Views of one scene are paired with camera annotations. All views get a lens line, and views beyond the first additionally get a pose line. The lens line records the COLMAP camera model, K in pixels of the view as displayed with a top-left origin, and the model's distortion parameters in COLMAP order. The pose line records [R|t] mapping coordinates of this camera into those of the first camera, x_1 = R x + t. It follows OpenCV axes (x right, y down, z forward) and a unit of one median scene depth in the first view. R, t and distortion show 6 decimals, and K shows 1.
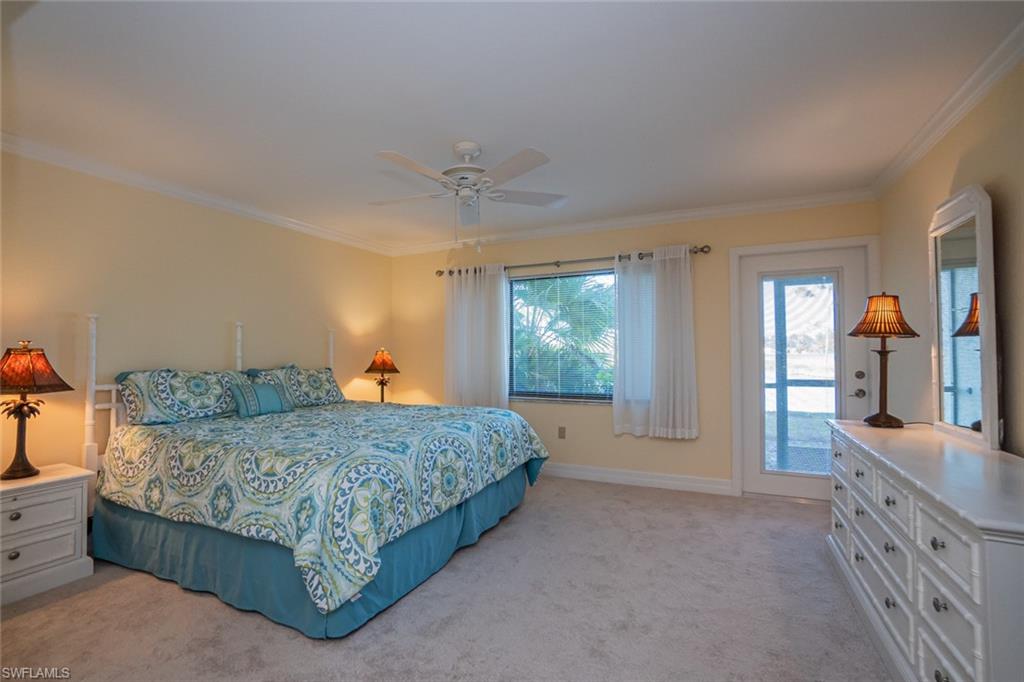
lens RADIAL K [[453.5, 0, 505.0], [0, 453.5, 342.4], [0, 0, 1]] dist [-0.065571, 0.024519]
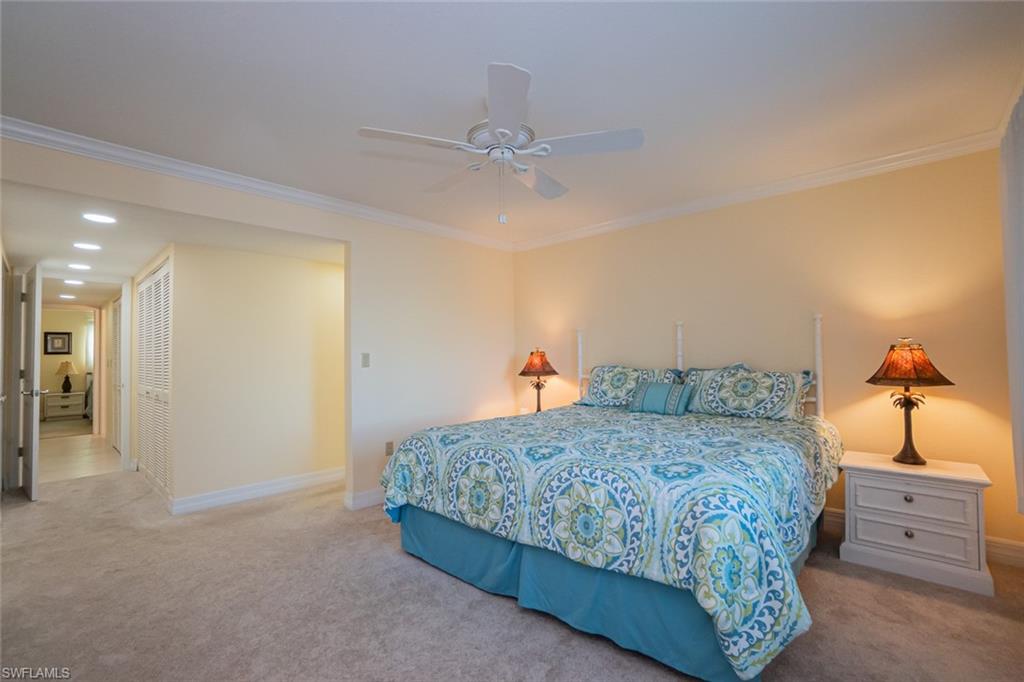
lens RADIAL K [[456.1, 0, 512.0], [0, 456.1, 341.0], [0, 0, 1]] dist [-0.000704, -0.019307]
pose [[-0.282183, -0.019883, -0.959155, 0.627245], [0.042769, 0.998530, -0.033282, 0.020802], [0.958407, -0.050414, -0.280918, 1.123536]]
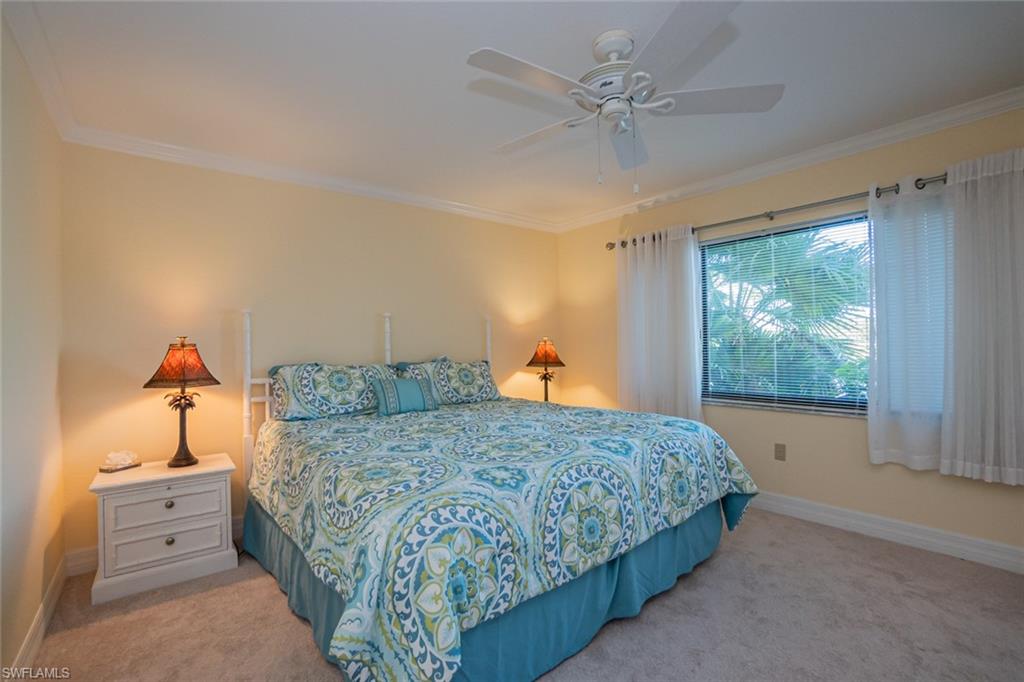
lens RADIAL K [[453.5, 0, 505.0], [0, 453.5, 342.4], [0, 0, 1]] dist [-0.065571, 0.024519]
pose [[0.908120, -0.012618, -0.418519, 0.038119], [0.022135, 0.999595, 0.017891, 0.006686], [0.418124, -0.025511, 0.908032, 0.279252]]
